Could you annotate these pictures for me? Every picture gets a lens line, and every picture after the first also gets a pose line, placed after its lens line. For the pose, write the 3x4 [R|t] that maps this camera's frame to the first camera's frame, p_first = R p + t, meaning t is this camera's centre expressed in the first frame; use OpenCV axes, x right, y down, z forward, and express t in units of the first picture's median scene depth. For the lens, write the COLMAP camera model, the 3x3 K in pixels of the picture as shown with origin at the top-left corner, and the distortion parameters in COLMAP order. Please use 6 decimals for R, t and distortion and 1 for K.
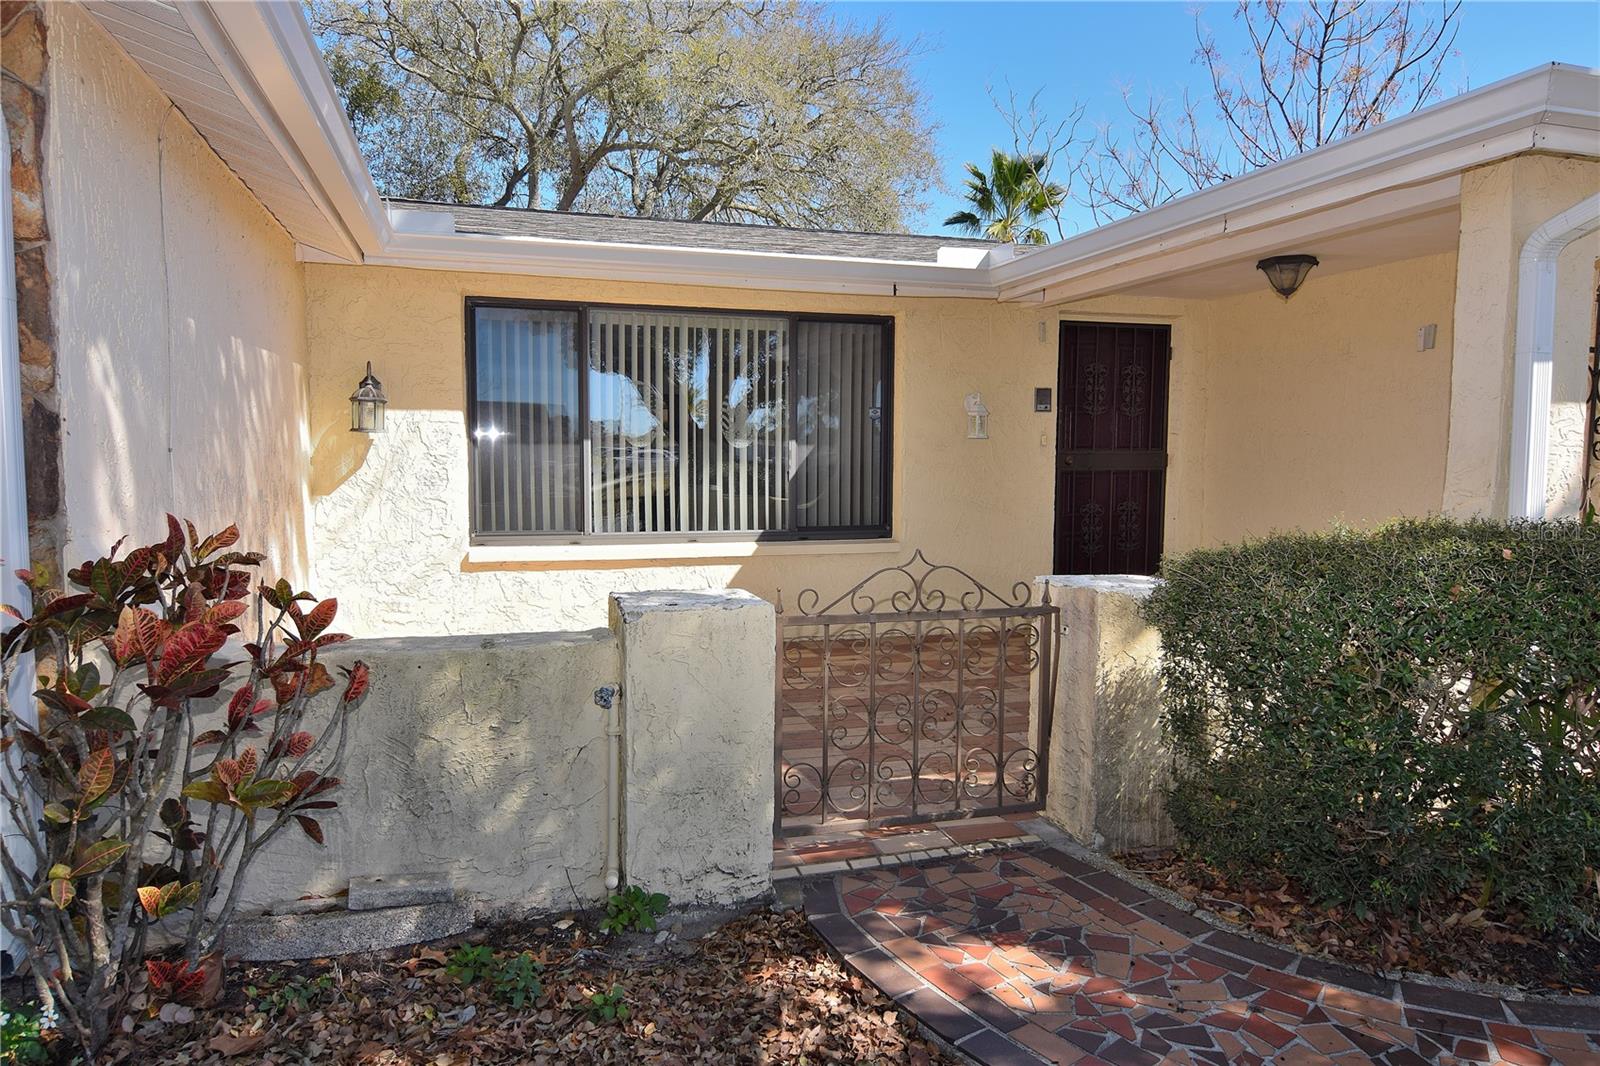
lens RADIAL K [[1026.6, 0, 800.0], [0, 1026.6, 533.0], [0, 0, 1]] dist [-0.005426, -0.003466]
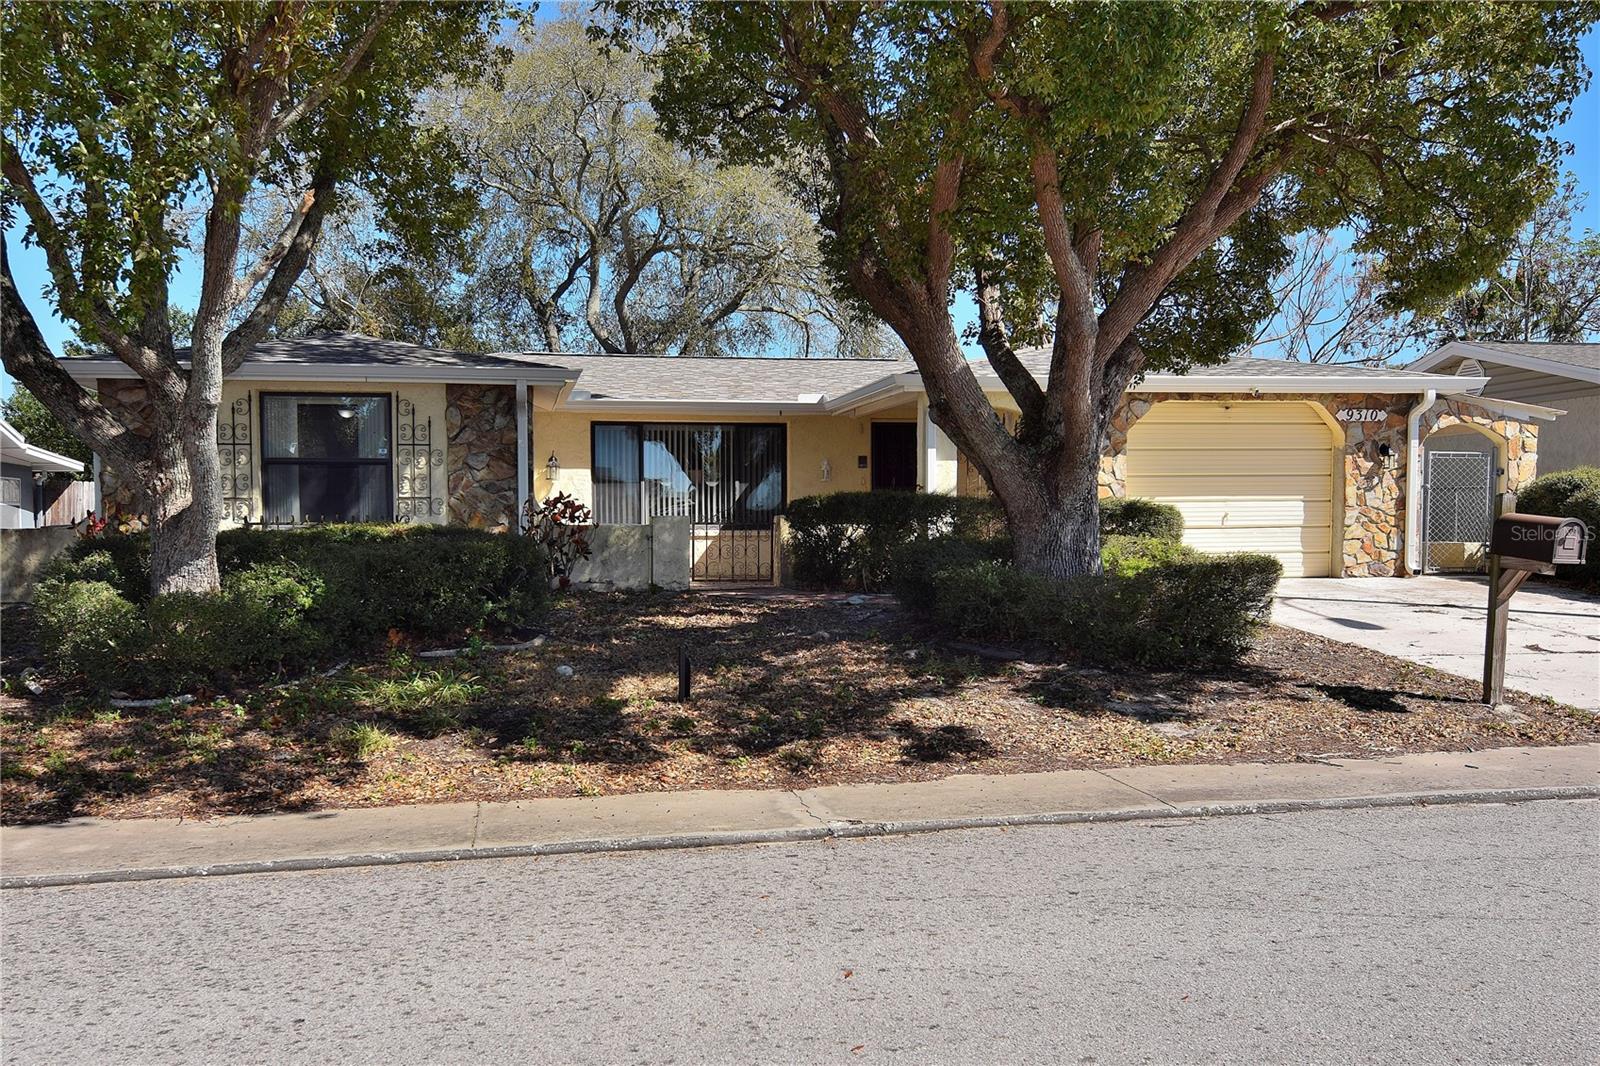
lens RADIAL K [[1278.3, 0, 800.0], [0, 1278.3, 533.0], [0, 0, 1]] dist [-0.001347, -0.000055]
pose [[0.996968, -0.009159, -0.077266, 0.149650], [0.003725, 0.997528, -0.070170, 0.092355], [0.077718, 0.069670, 0.994538, -0.745938]]
